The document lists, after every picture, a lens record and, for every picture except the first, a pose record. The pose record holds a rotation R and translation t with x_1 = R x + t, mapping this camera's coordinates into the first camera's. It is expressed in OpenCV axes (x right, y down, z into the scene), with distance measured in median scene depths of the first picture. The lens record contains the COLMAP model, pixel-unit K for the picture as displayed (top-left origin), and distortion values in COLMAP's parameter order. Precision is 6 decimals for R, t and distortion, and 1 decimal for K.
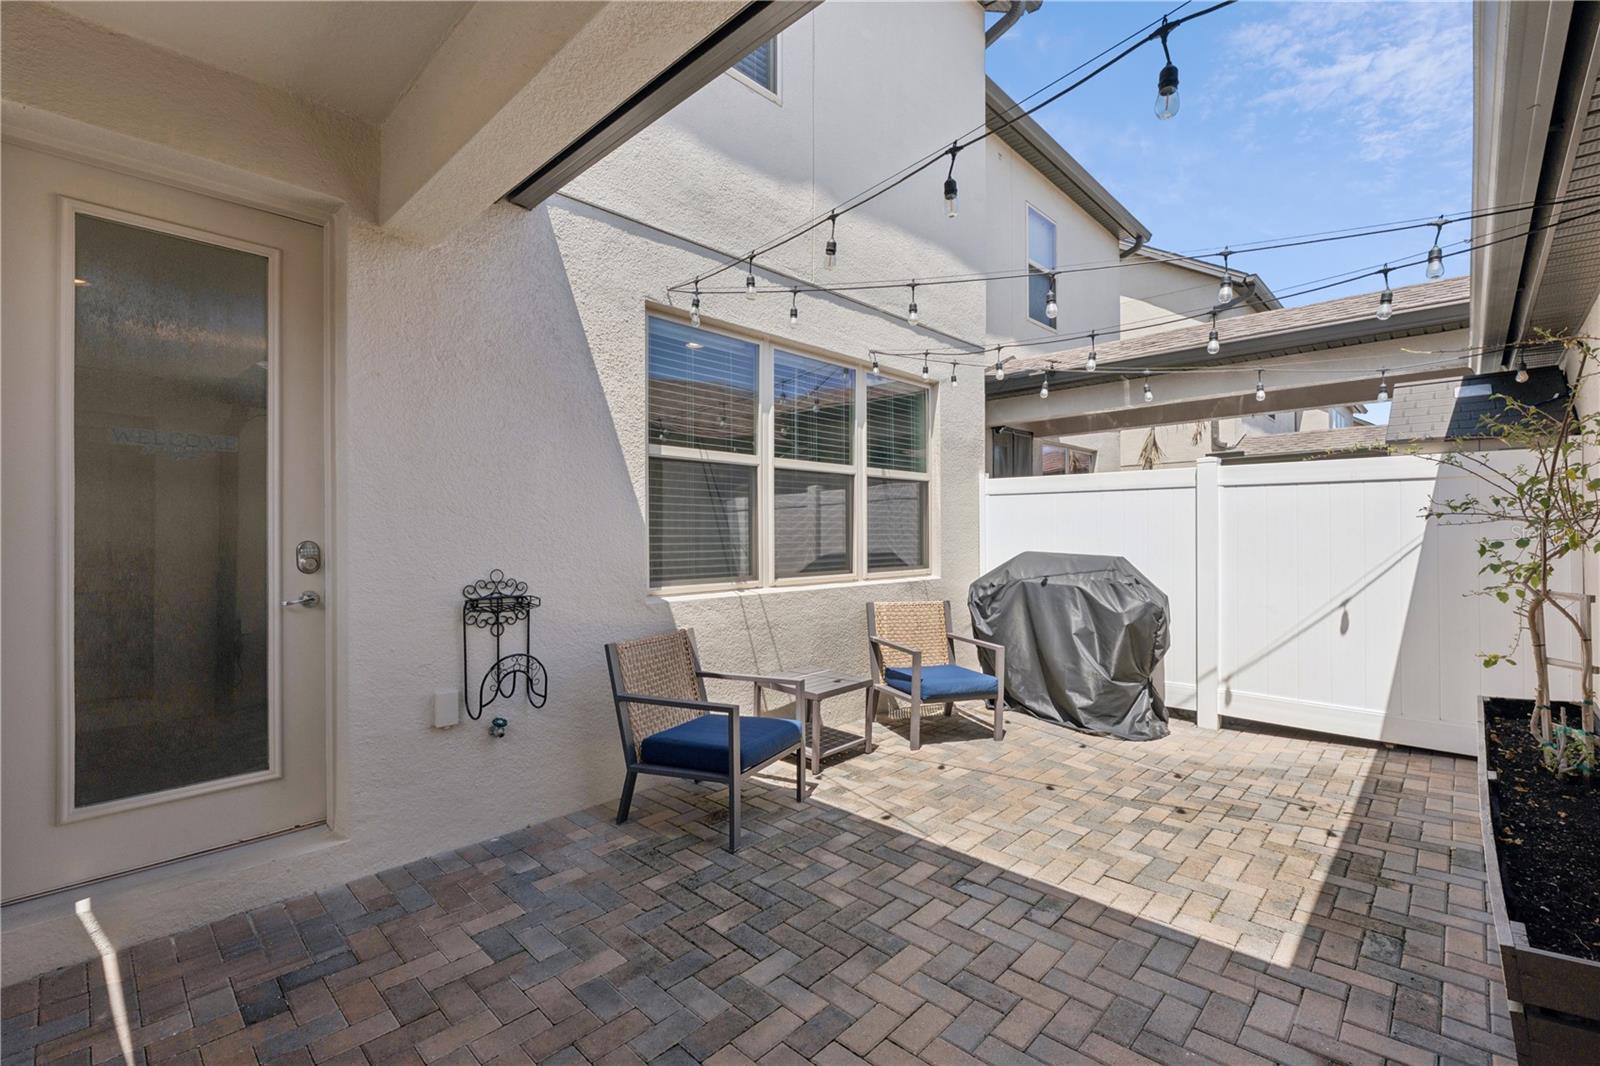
lens RADIAL K [[686.5, 0, 803.9], [0, 686.5, 534.0], [0, 0, 1]] dist [-0.007954, 0.000599]
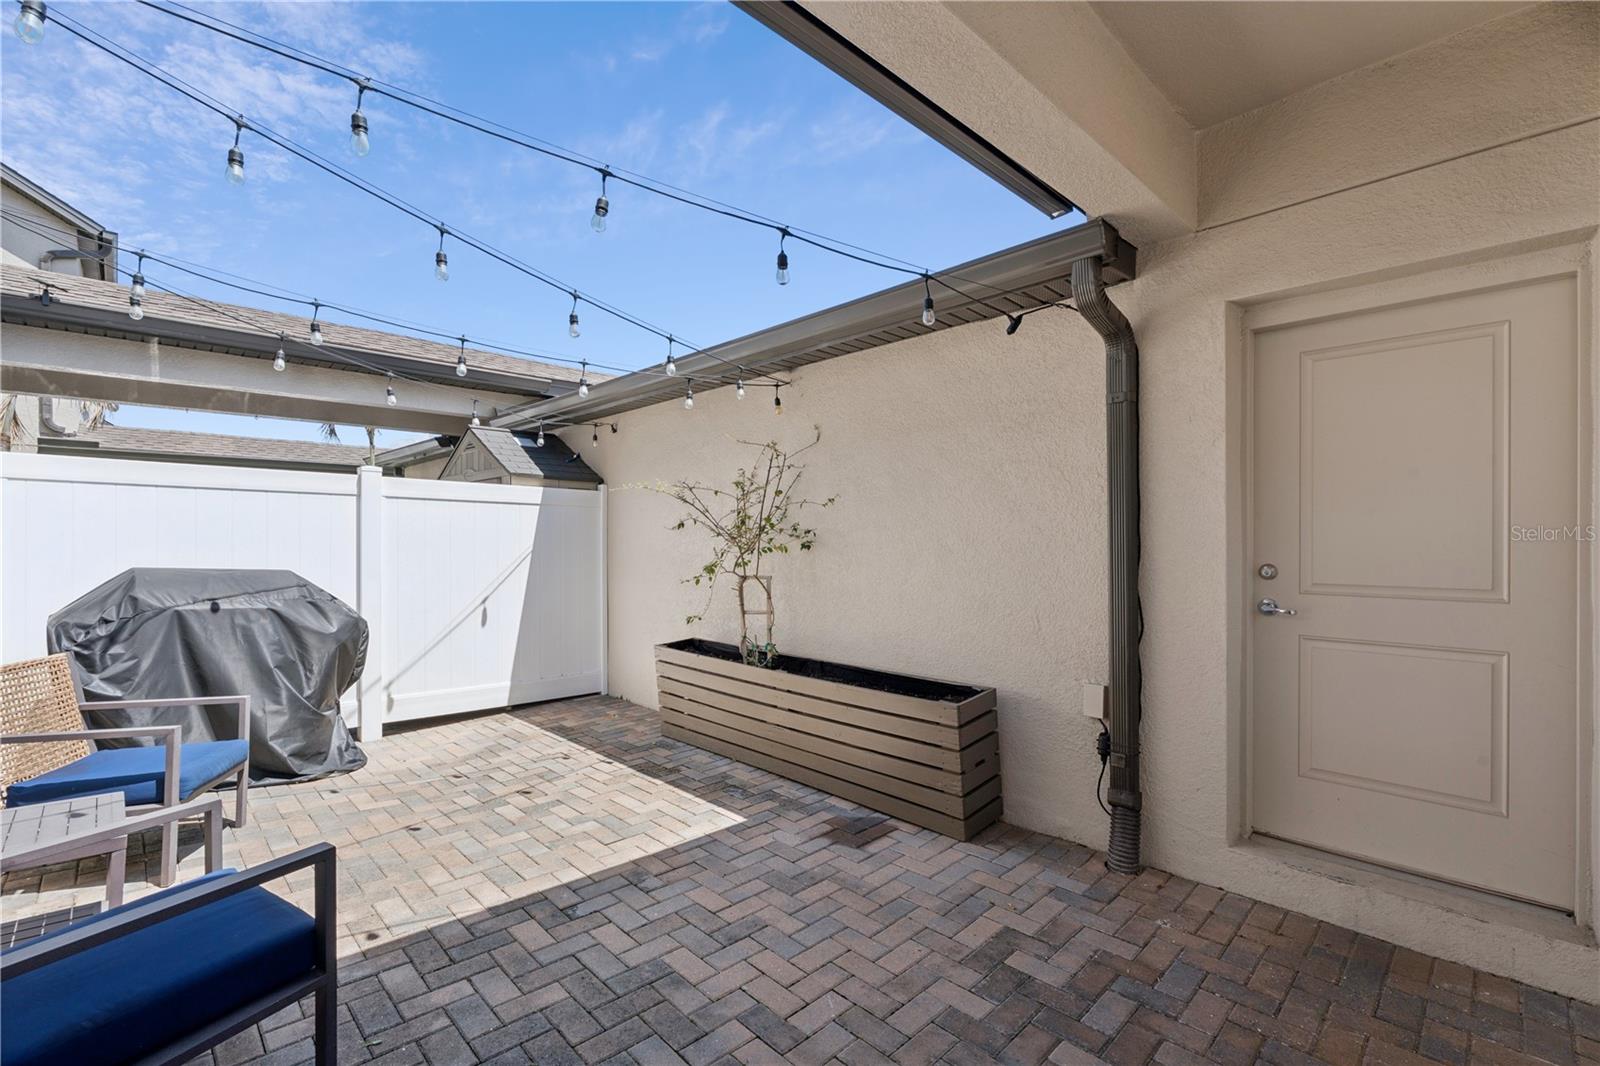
lens RADIAL K [[686.5, 0, 803.9], [0, 686.5, 534.0], [0, 0, 1]] dist [-0.007954, 0.000599]
pose [[0.062338, 0.018778, 0.997878, -0.568466], [-0.004576, 0.999818, -0.018528, 0.002010], [-0.998045, -0.003411, 0.062412, 0.499368]]
